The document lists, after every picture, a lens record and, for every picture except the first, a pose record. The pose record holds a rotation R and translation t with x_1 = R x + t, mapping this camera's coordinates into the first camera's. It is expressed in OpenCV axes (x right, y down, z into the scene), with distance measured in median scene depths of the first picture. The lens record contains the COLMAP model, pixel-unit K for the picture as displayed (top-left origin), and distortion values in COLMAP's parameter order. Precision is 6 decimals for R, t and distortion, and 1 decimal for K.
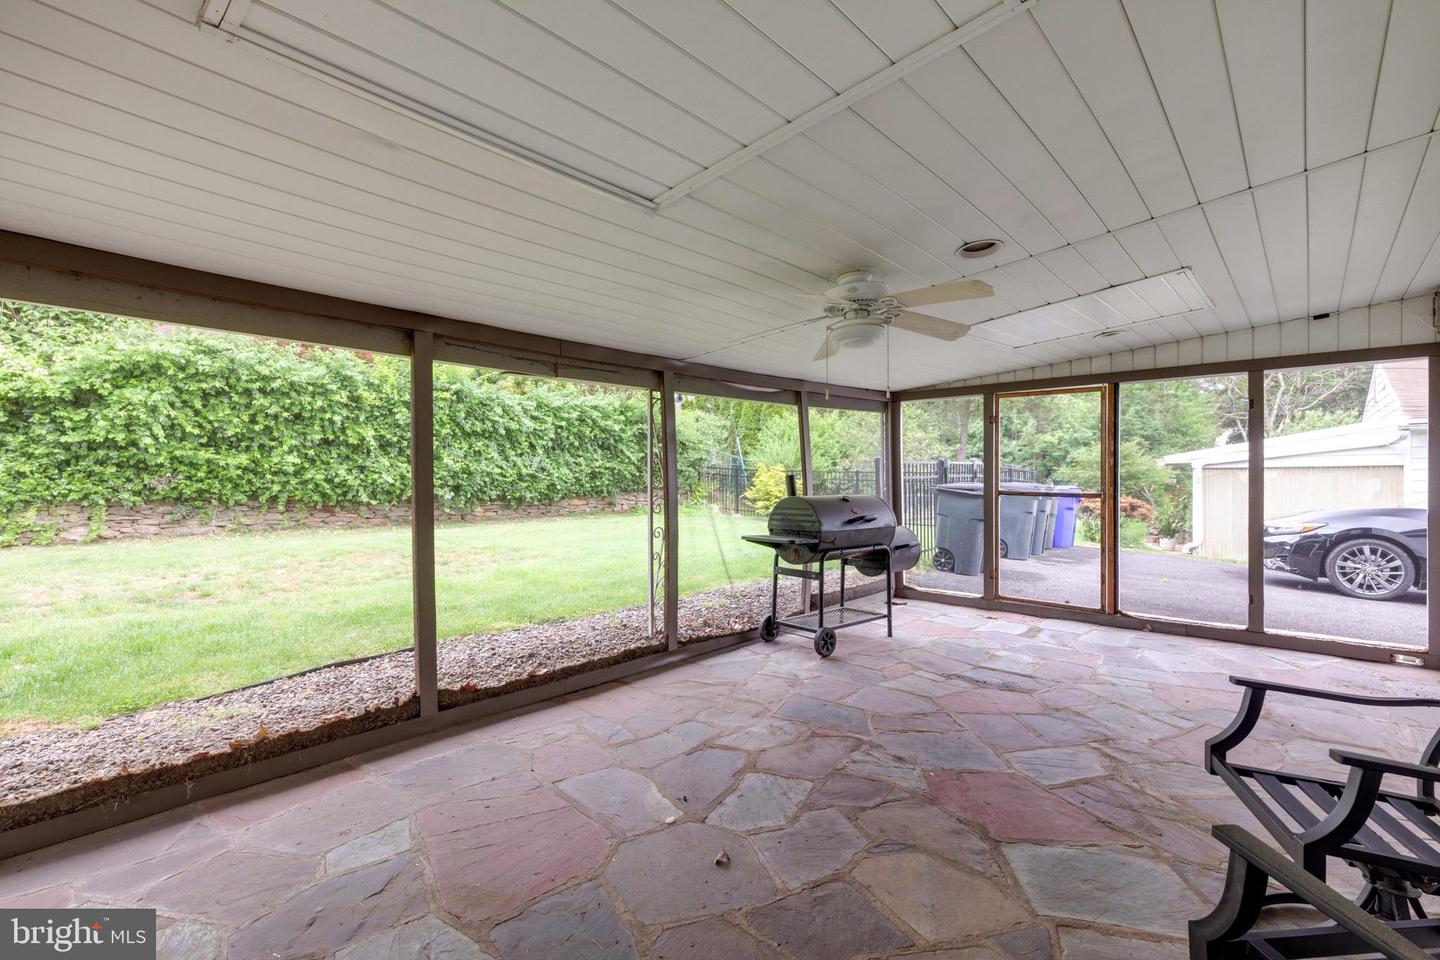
lens RADIAL K [[652.2, 0, 716.1], [0, 652.2, 482.8], [0, 0, 1]] dist [0.010780, -0.002005]
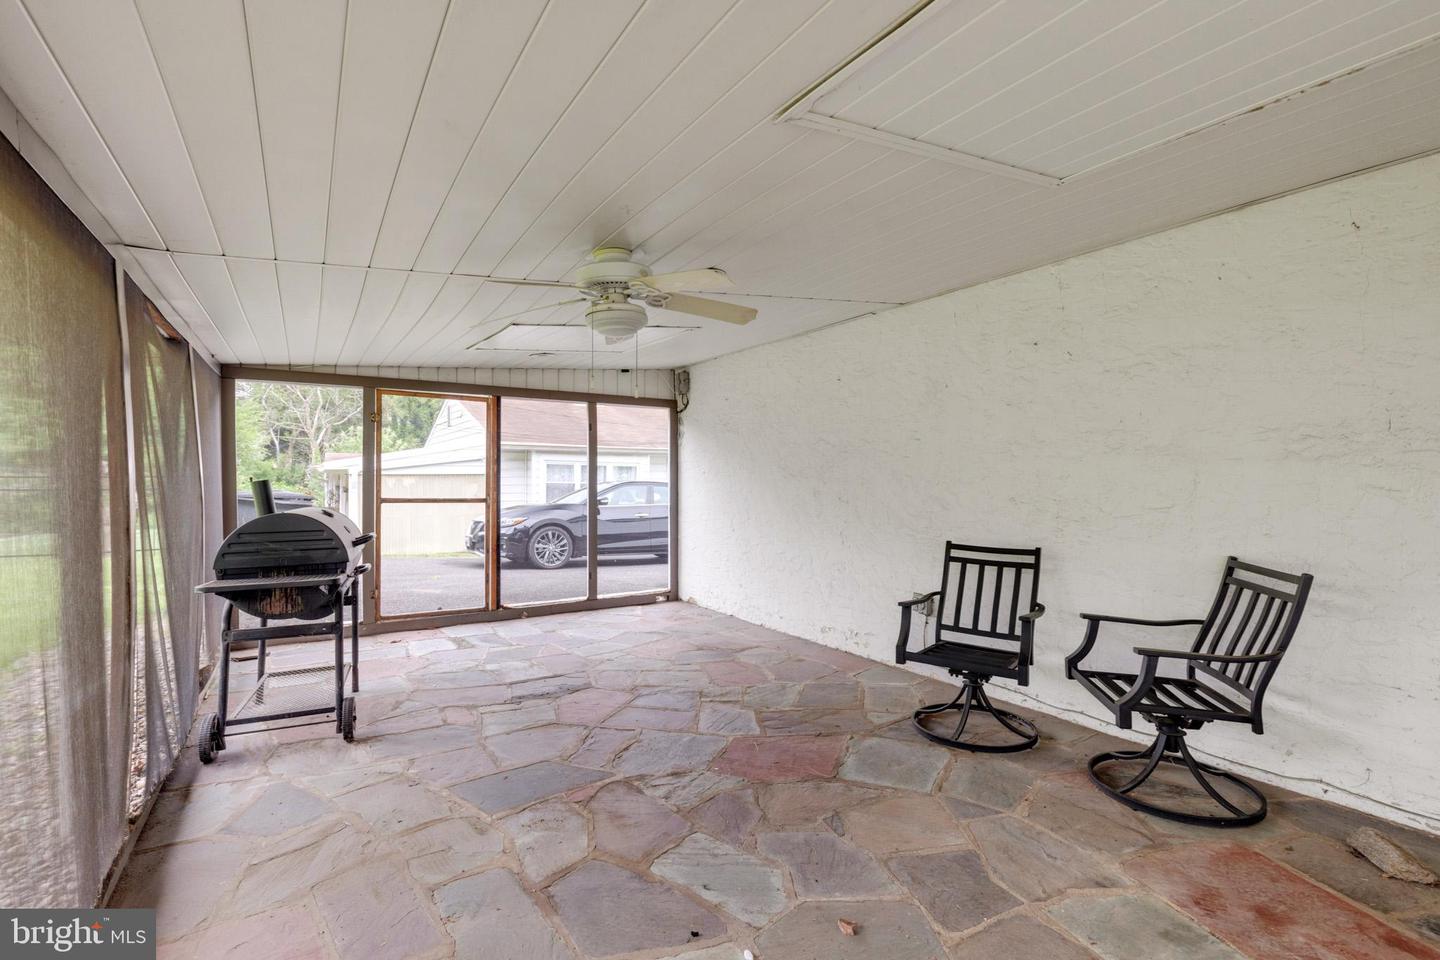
lens RADIAL K [[652.2, 0, 716.6], [0, 652.2, 473.5], [0, 0, 1]] dist [0.010780, -0.002005]
pose [[0.269555, 0.013064, 0.962896, -0.427191], [0.009125, 0.999828, -0.016119, -0.004057], [-0.962942, 0.013131, 0.269390, 0.452540]]
